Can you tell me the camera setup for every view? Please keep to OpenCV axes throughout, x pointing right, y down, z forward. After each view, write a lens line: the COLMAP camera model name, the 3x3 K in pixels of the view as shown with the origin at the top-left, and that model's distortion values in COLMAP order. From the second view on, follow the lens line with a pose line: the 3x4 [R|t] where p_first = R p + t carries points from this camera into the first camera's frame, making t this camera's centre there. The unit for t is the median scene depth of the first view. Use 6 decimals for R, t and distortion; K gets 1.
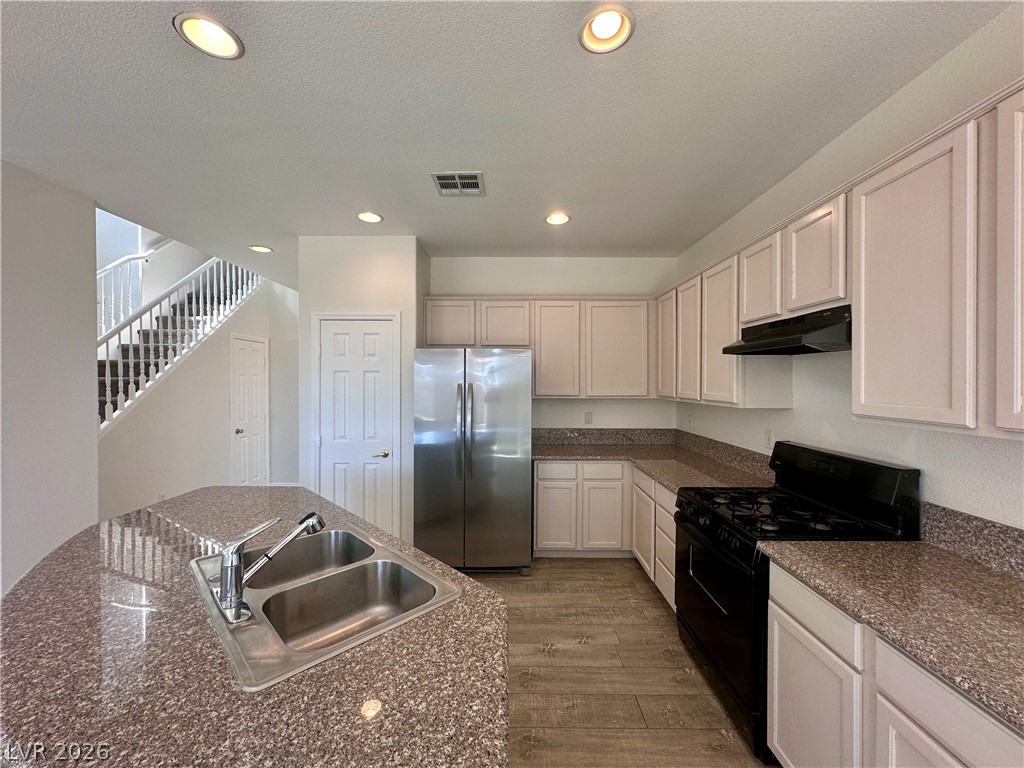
lens RADIAL K [[405.7, 0, 512.0], [0, 405.7, 384.0], [0, 0, 1]] dist [0.000015, 0.000554]
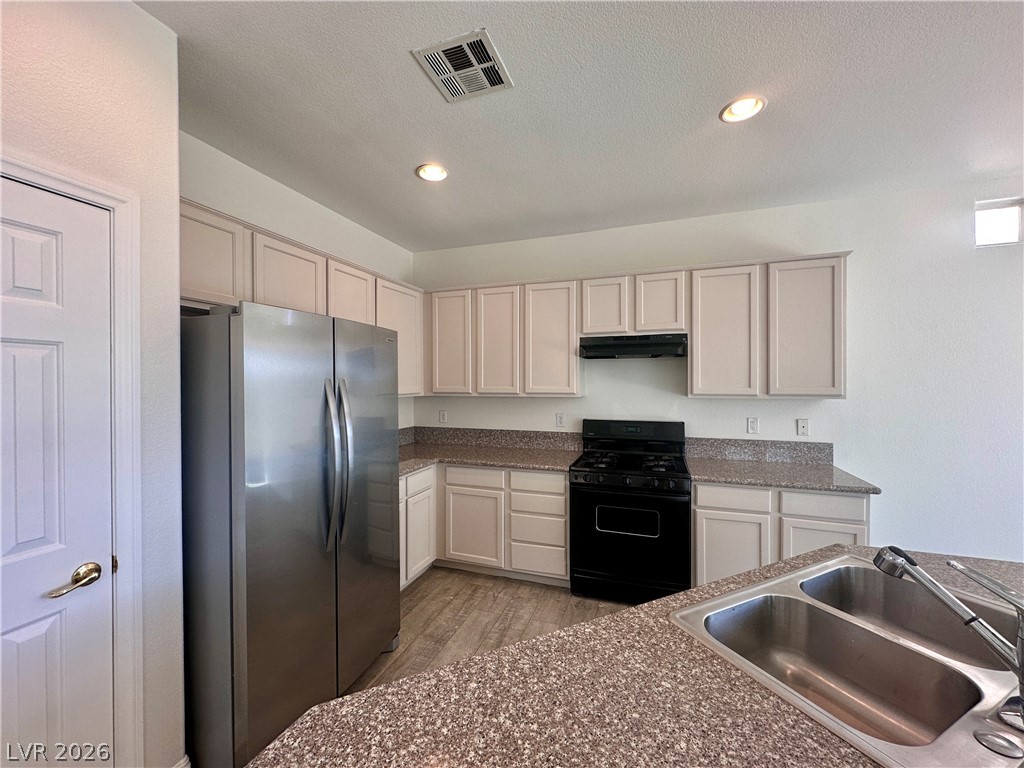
lens RADIAL K [[409.8, 0, 512.0], [0, 409.8, 384.0], [0, 0, 1]] dist [-0.000431, 0.000143]
pose [[0.330092, -0.010401, 0.943891, -0.780136], [0.007778, 0.999935, 0.008298, 0.003542], [-0.943917, 0.004603, 0.330152, 0.768066]]
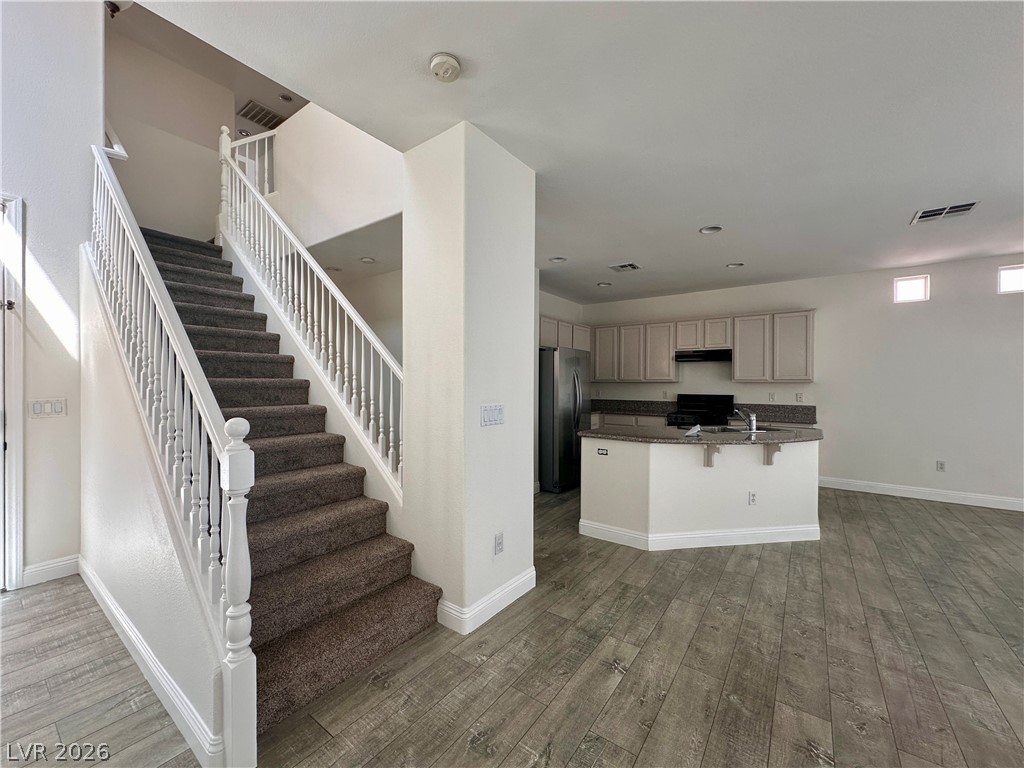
lens RADIAL K [[405.7, 0, 512.0], [0, 405.7, 384.0], [0, 0, 1]] dist [0.000015, 0.000554]
pose [[0.584269, -0.006512, 0.811534, -2.171689], [0.001726, 0.999976, 0.006781, 0.055332], [-0.811558, -0.002562, 0.584266, 0.326481]]
